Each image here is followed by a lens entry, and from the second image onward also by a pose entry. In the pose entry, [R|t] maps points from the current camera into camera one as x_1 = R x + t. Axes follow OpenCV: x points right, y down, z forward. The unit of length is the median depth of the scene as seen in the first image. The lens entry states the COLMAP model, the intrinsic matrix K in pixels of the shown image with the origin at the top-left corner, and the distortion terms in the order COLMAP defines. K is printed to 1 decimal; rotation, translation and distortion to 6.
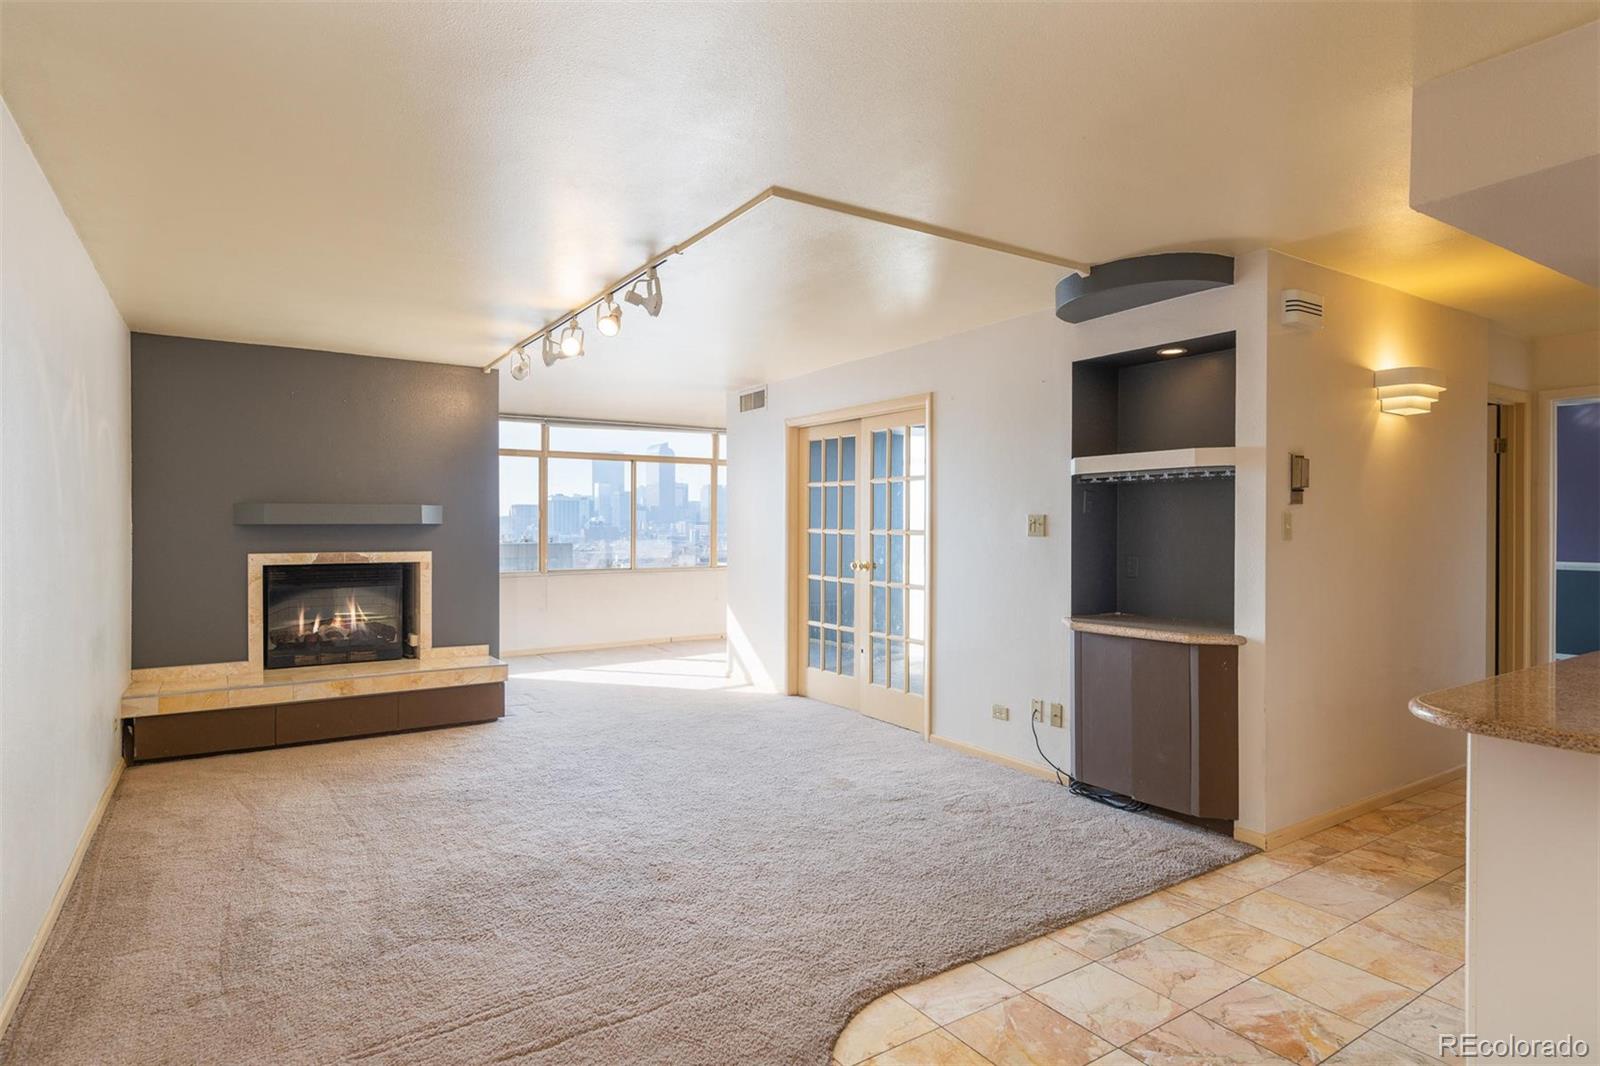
lens RADIAL K [[923.7, 0, 798.2], [0, 923.7, 514.8], [0, 0, 1]] dist [-0.003851, -0.001851]
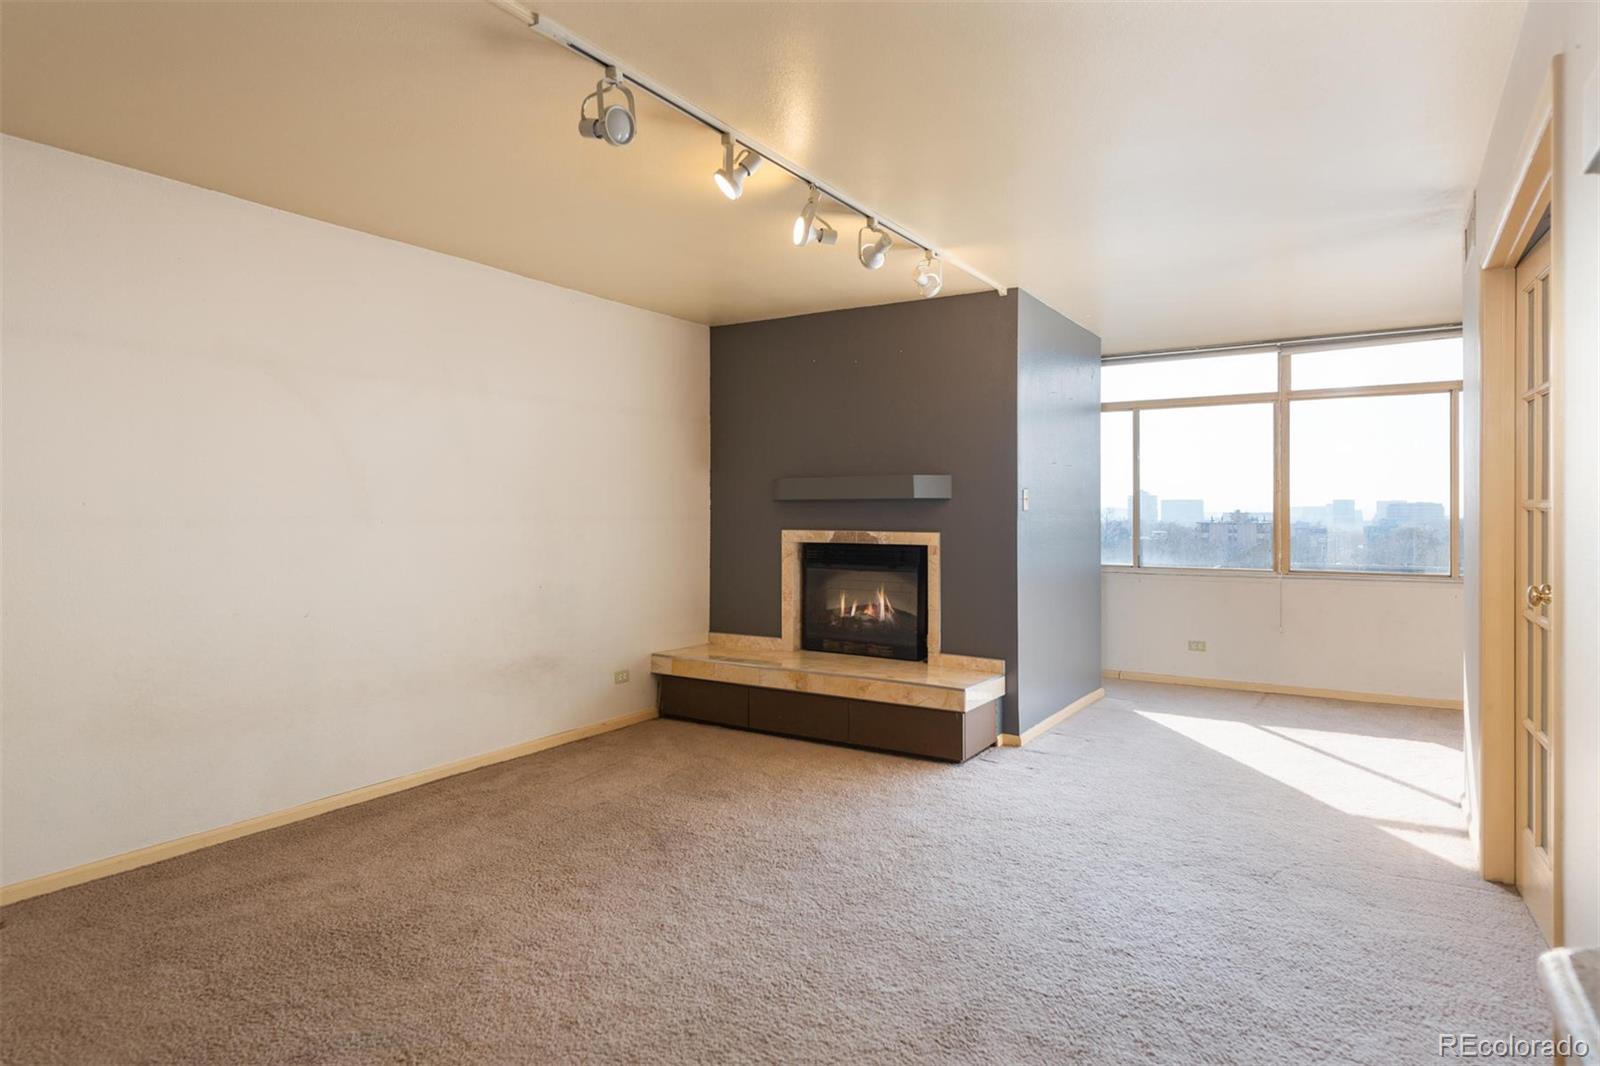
lens RADIAL K [[923.7, 0, 798.2], [0, 923.7, 514.8], [0, 0, 1]] dist [-0.003851, -0.001851]
pose [[0.391476, 0.004505, -0.920177, 0.310192], [0.009859, 0.999910, 0.009089, 0.016455], [0.920135, -0.012630, 0.391397, 0.604812]]
